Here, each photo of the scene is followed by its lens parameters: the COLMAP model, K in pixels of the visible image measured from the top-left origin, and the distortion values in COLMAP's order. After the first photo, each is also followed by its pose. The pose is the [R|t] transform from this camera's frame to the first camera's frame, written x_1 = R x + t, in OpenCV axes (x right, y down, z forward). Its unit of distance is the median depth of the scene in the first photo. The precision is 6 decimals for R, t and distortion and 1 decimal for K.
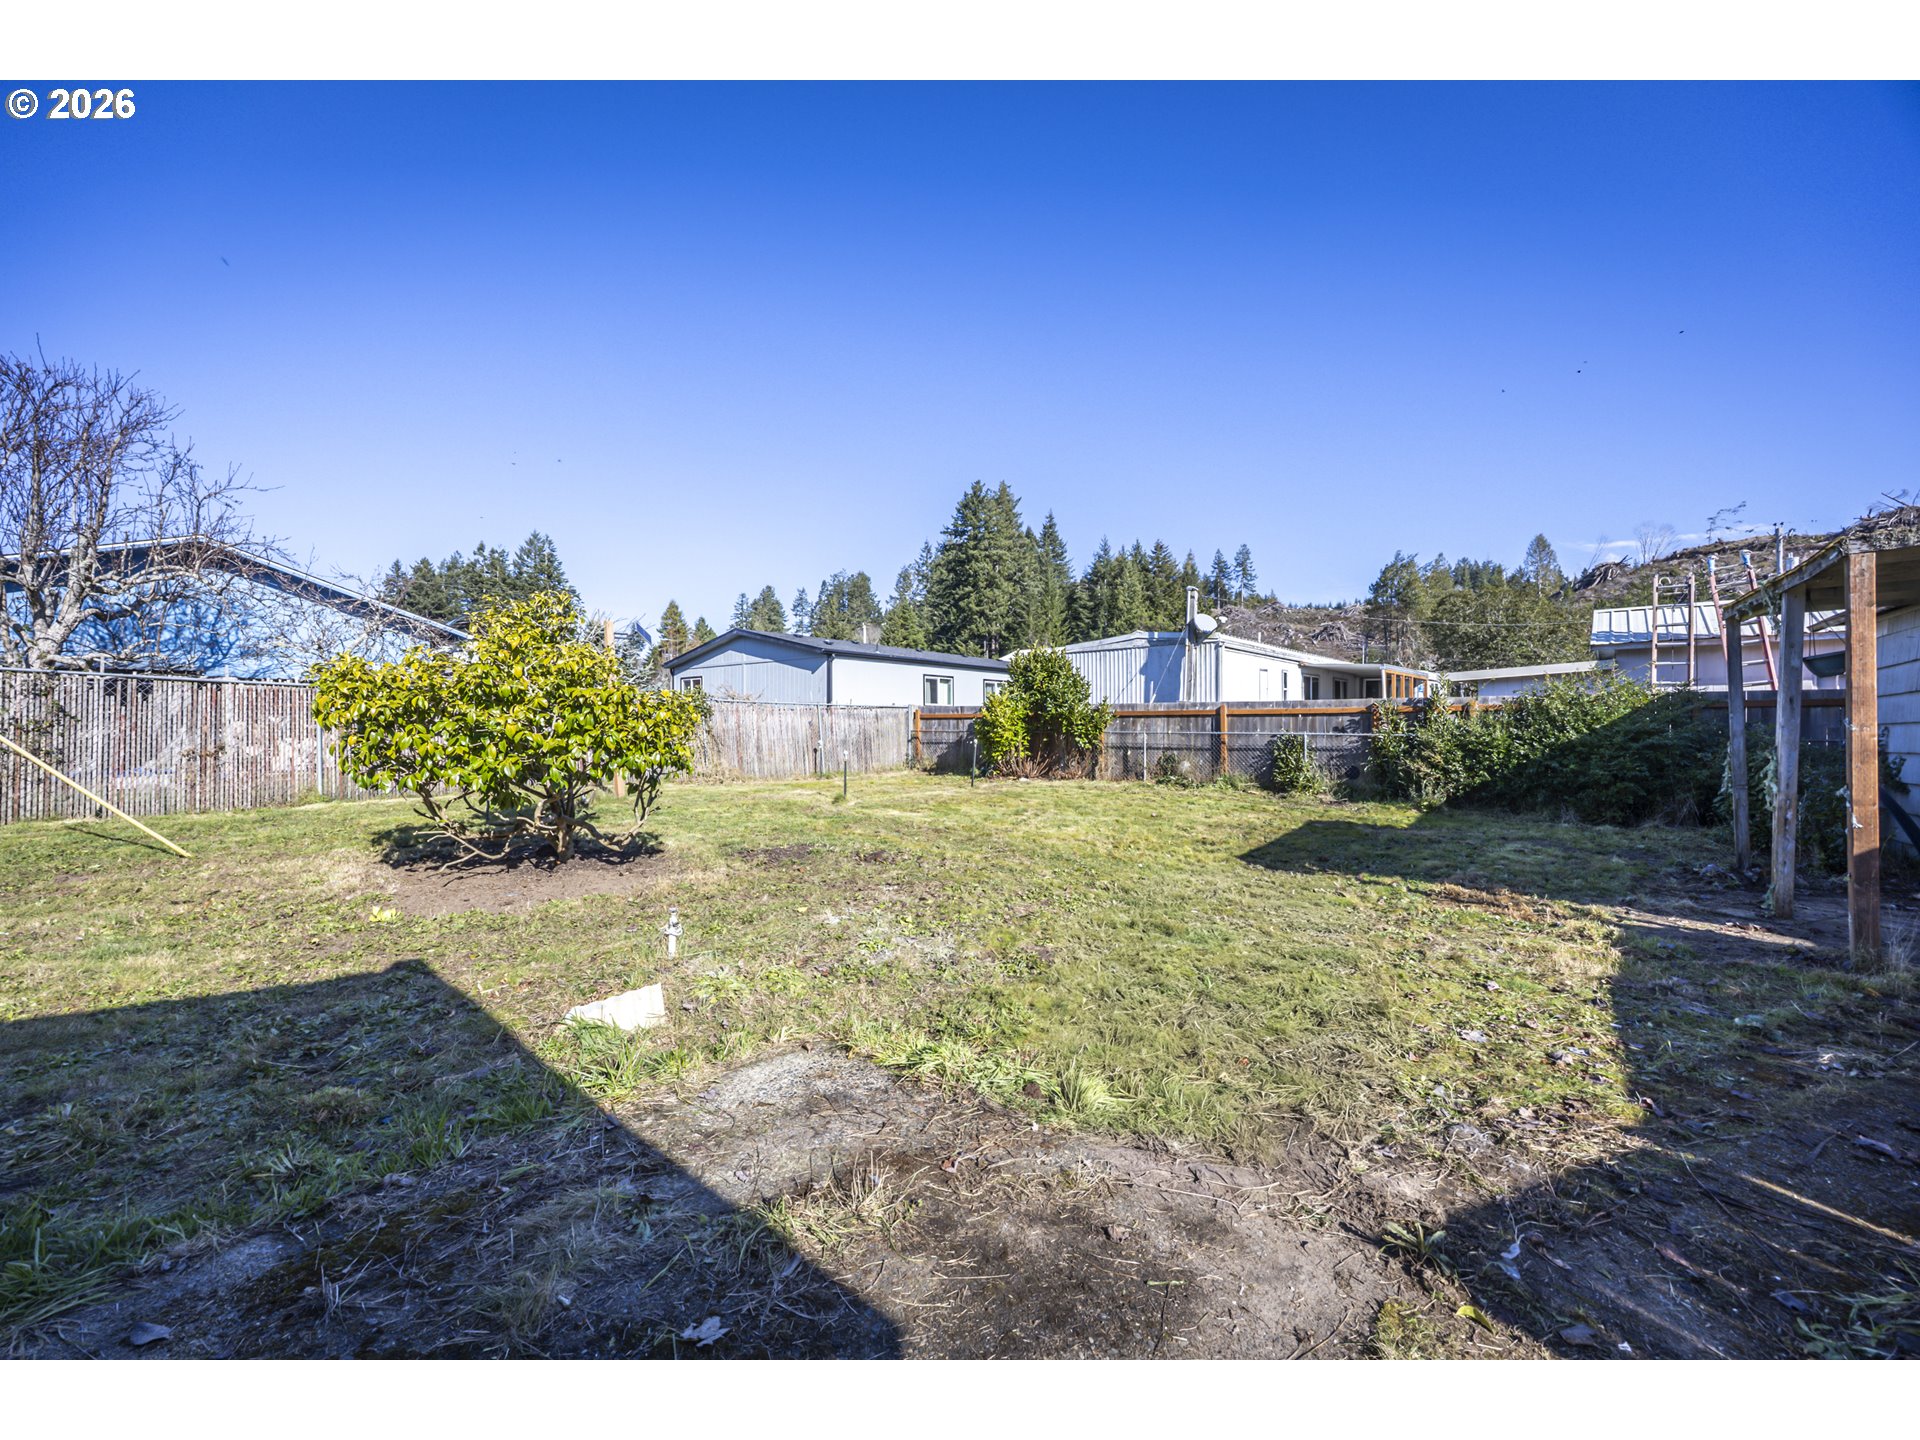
lens RADIAL K [[760.3, 0, 956.3], [0, 760.3, 721.3], [0, 0, 1]] dist [-0.000277, -0.000013]
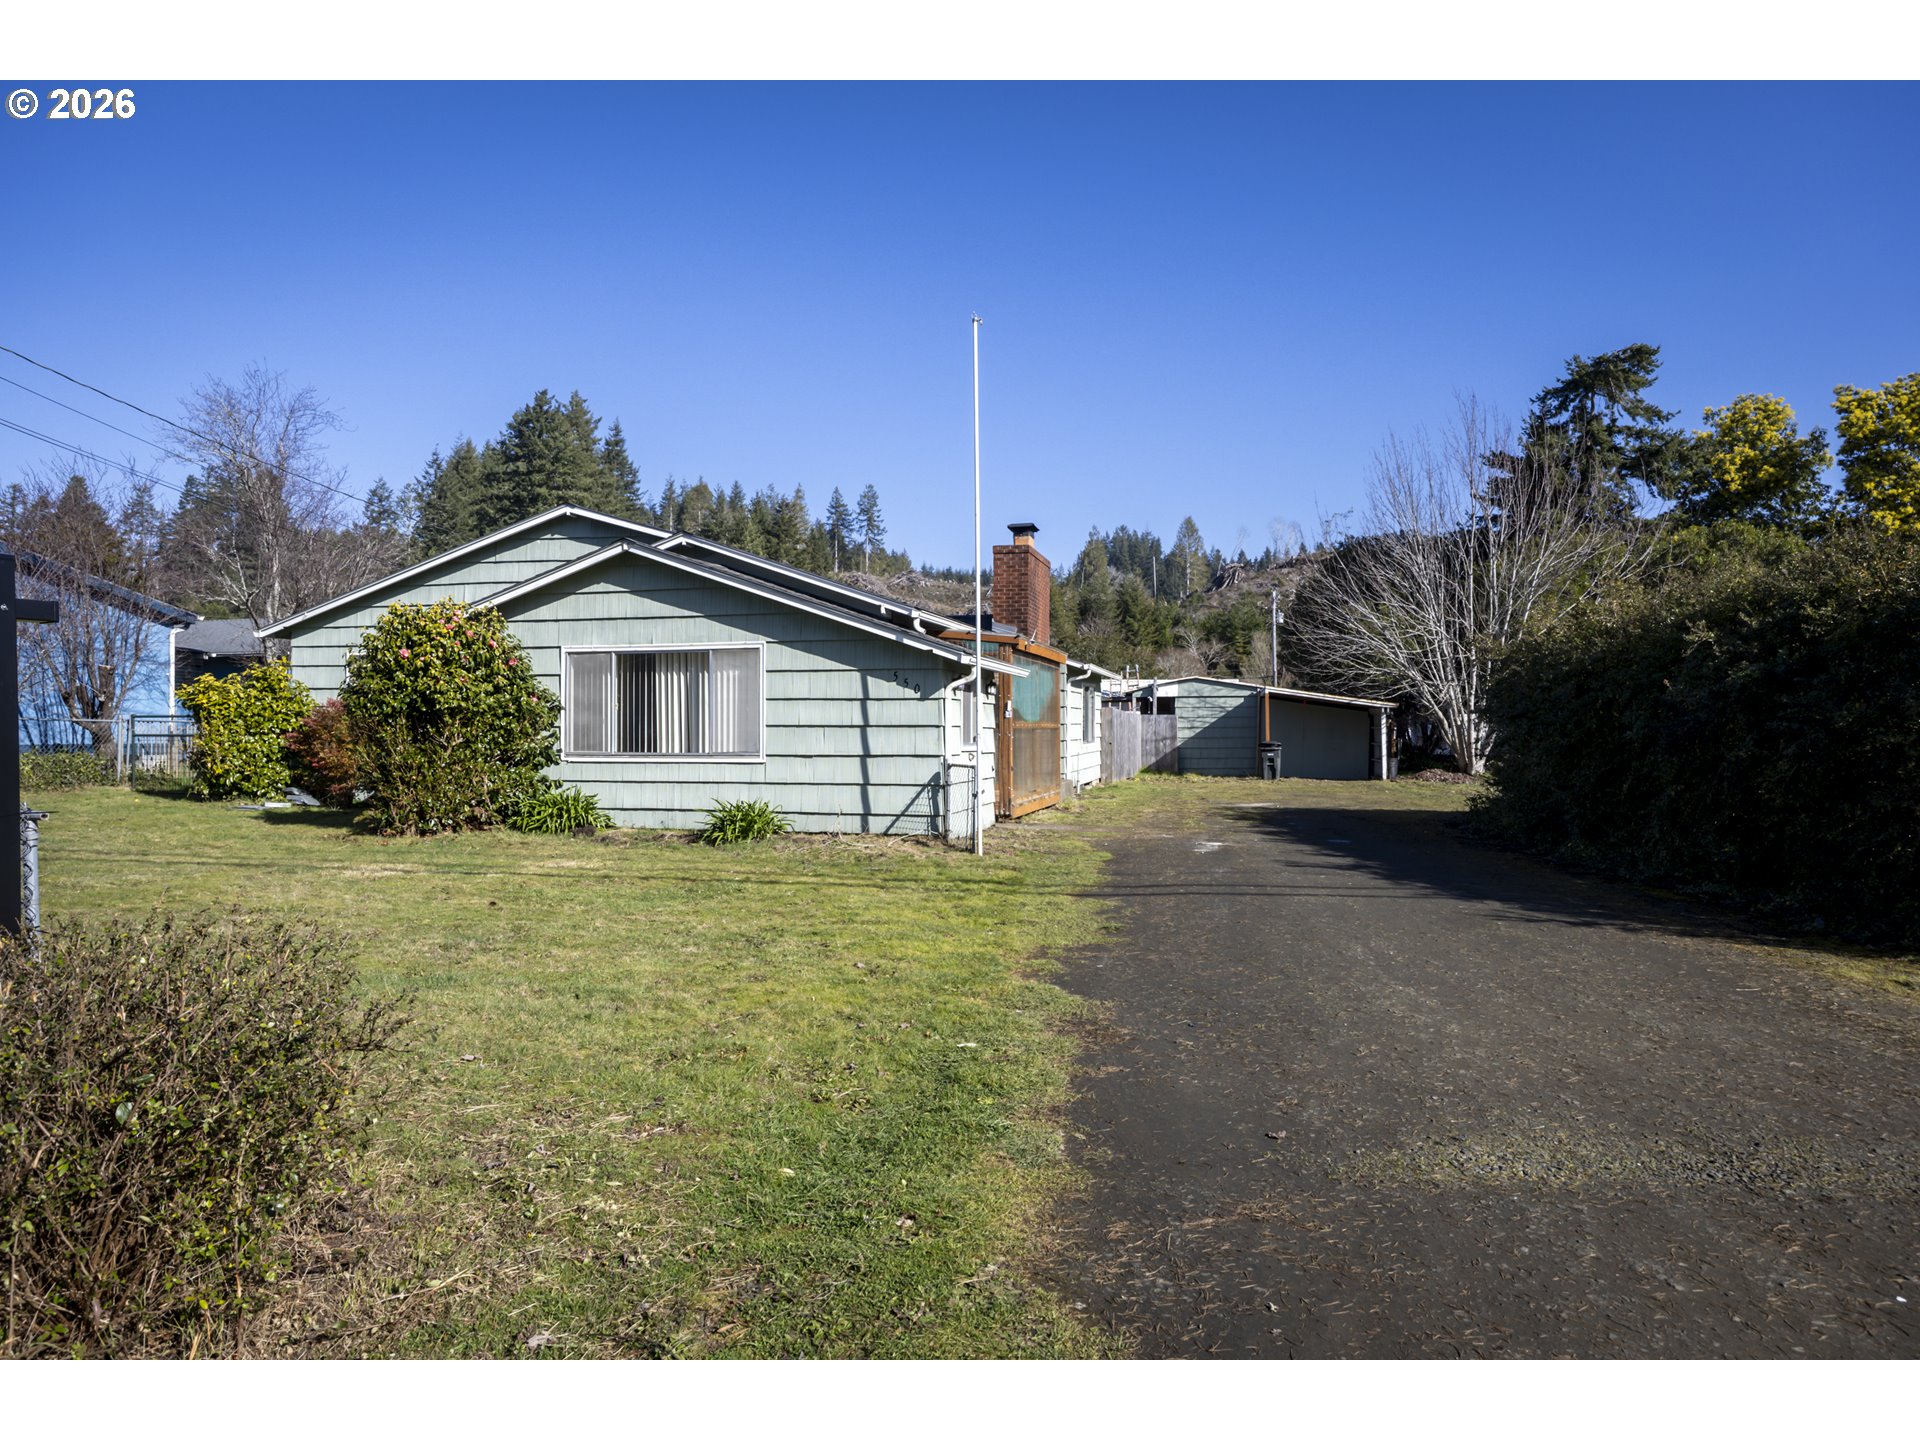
lens RADIAL K [[760.3, 0, 960.6], [0, 760.3, 724.9], [0, 0, 1]] dist [-0.000277, -0.000013]
pose [[0.909440, 0.008287, 0.415753, 0.153266], [-0.009501, 0.999955, 0.000852, -0.001601], [-0.415727, -0.004724, 0.909477, 0.291166]]
